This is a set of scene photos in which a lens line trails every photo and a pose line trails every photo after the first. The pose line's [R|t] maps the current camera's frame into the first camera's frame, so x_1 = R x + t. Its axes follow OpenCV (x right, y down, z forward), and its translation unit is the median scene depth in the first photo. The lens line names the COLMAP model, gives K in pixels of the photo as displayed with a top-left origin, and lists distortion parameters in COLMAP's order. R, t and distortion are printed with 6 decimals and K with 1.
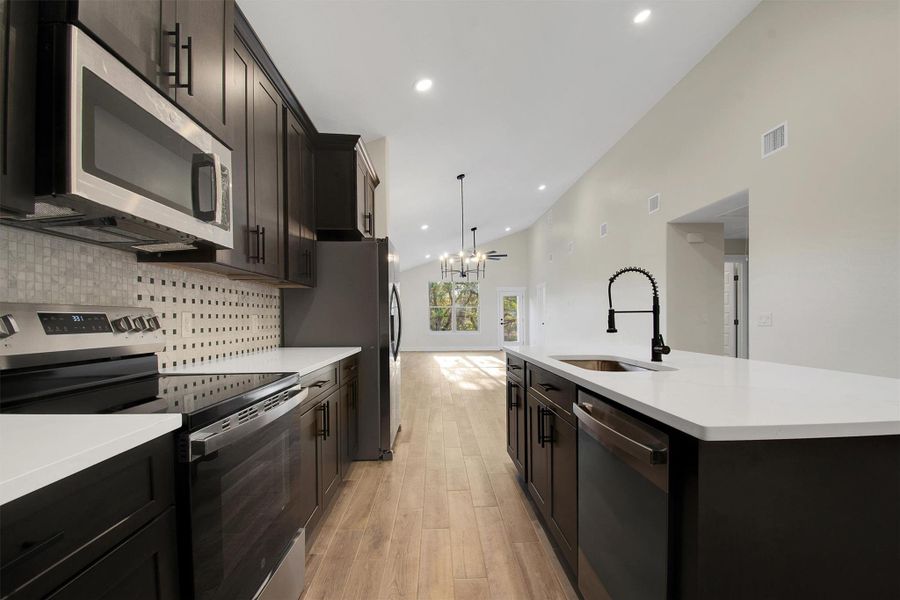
lens RADIAL K [[412.2, 0, 465.4], [0, 412.2, 318.6], [0, 0, 1]] dist [0.000730, -0.000094]
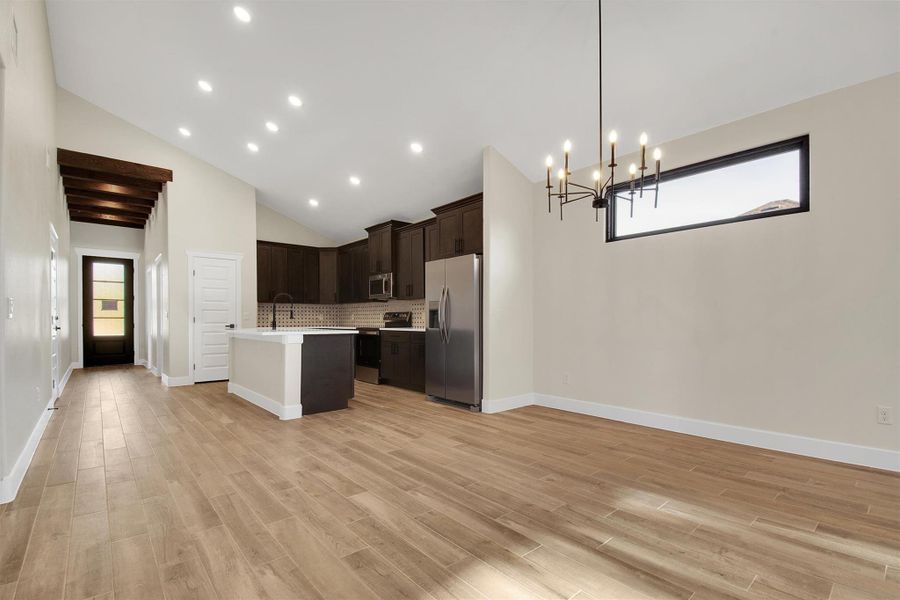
lens RADIAL K [[412.2, 0, 465.4], [0, 412.2, 318.6], [0, 0, 1]] dist [0.000730, -0.000094]
pose [[-0.790799, 0.004421, -0.612060, 1.160797], [0.005498, 0.999985, 0.000119, 0.039617], [0.612052, -0.003271, -0.790811, 4.037424]]
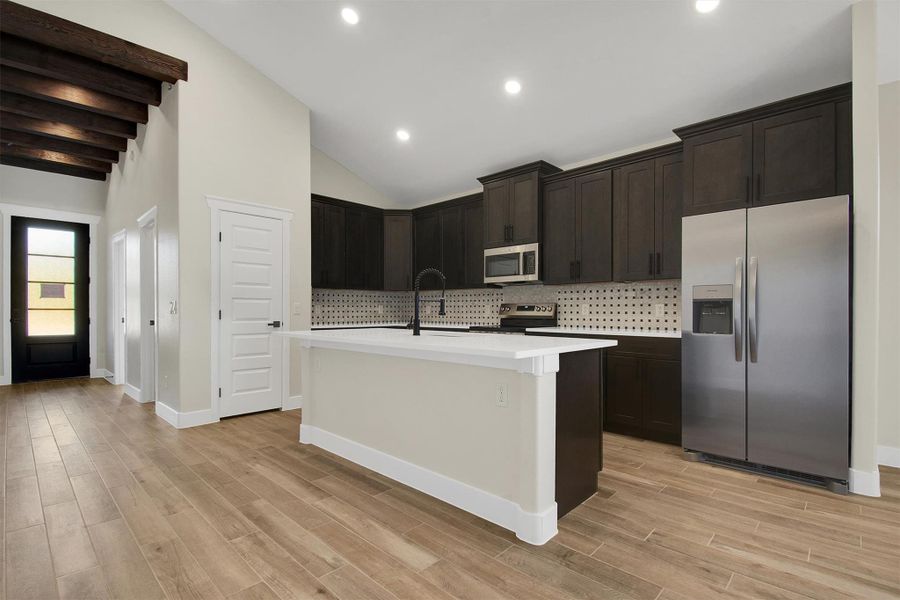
lens RADIAL K [[423.0, 0, 461.8], [0, 423.0, 308.7], [0, 0, 1]] dist [0.001241, -0.000284]
pose [[-0.734264, 0.000292, -0.678864, 1.403242], [0.001442, 0.999998, -0.001130, 0.012604], [0.678863, -0.001809, -0.734263, 2.309892]]
